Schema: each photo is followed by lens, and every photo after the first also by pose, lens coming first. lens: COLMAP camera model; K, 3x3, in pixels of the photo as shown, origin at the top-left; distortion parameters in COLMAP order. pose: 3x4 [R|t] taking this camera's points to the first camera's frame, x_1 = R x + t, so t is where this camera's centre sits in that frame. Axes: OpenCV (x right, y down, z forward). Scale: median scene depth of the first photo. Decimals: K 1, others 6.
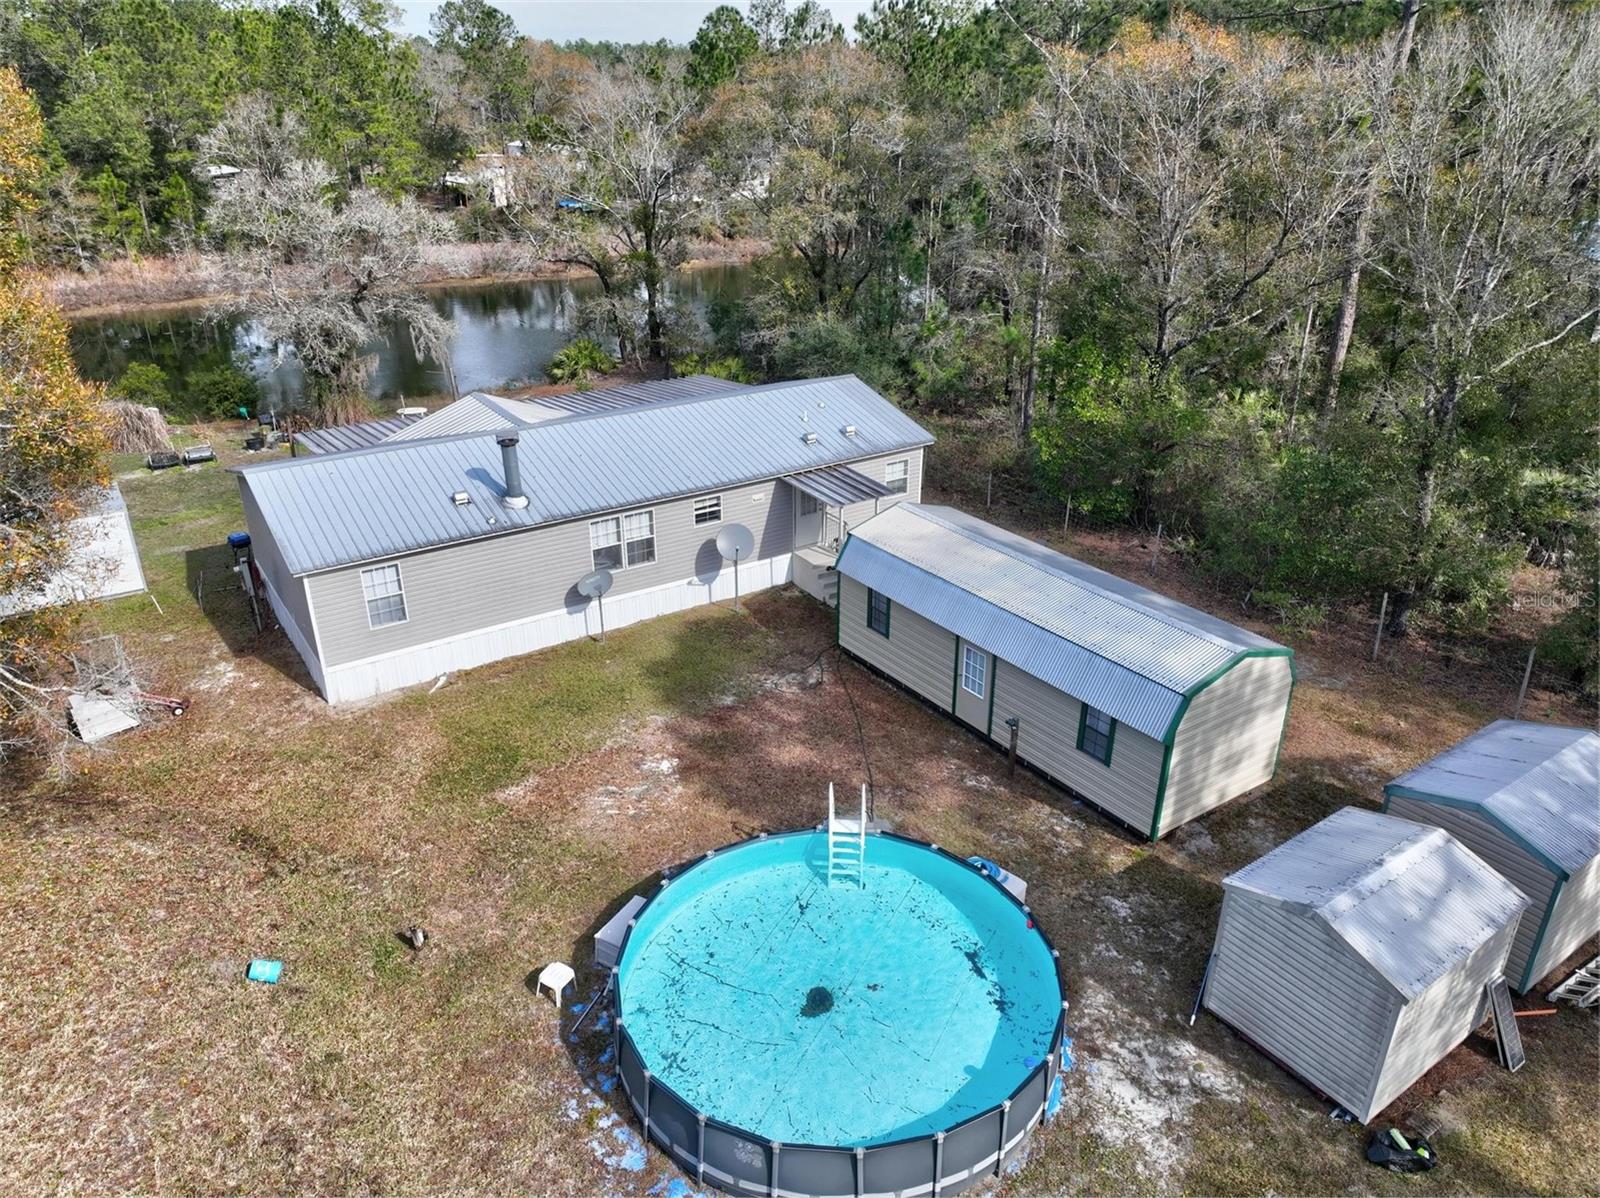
lens RADIAL K [[1128.8, 0, 800.0], [0, 1128.8, 599.0], [0, 0, 1]] dist [0.002016, -0.001084]
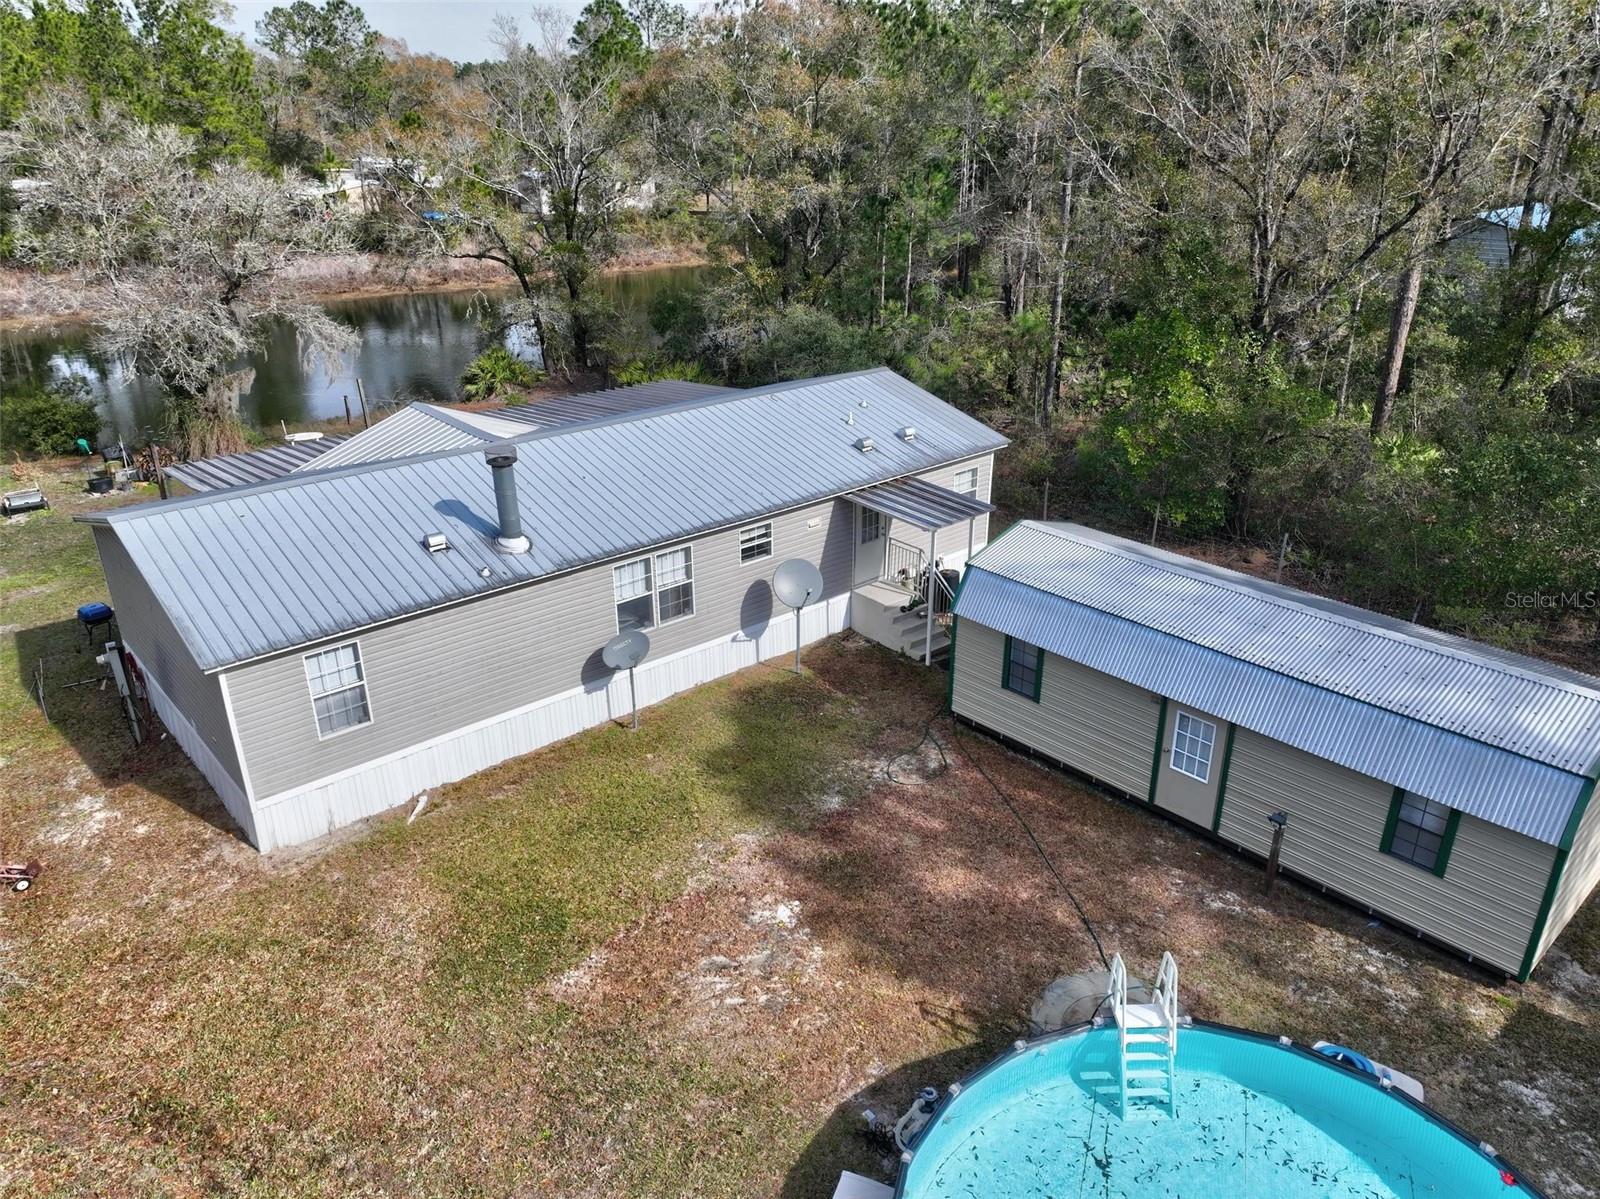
lens RADIAL K [[1133.7, 0, 800.0], [0, 1133.7, 599.5], [0, 0, 1]] dist [-0.006794, 0.025822]
pose [[0.991688, -0.053944, 0.116811, -0.155574], [0.056222, 0.998285, -0.016294, -0.028590], [-0.115732, 0.022725, 0.993020, 0.261434]]
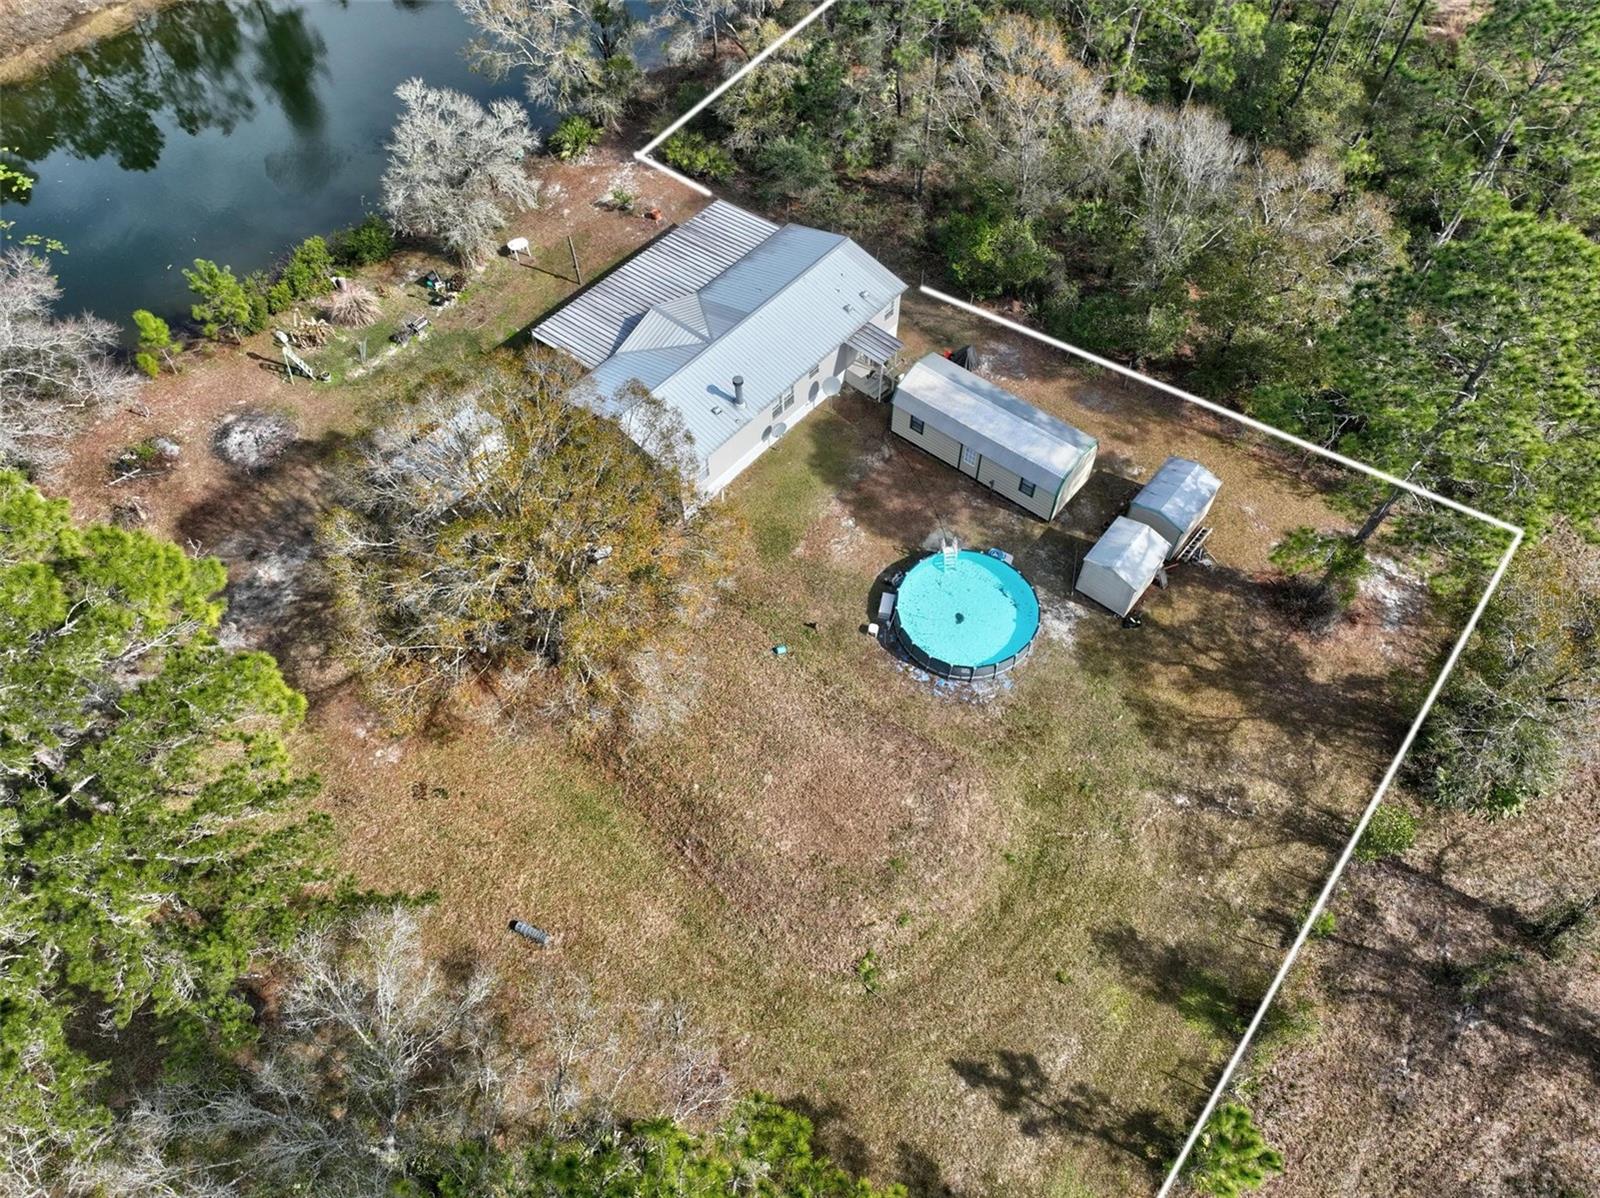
lens RADIAL K [[1133.7, 0, 800.0], [0, 1133.7, 599.0], [0, 0, 1]] dist [-0.006794, 0.025822]
pose [[0.962014, -0.229342, 0.148096, -0.528525], [0.120502, 0.843485, 0.523461, -0.843632], [-0.244968, -0.485731, 0.839081, -0.910537]]
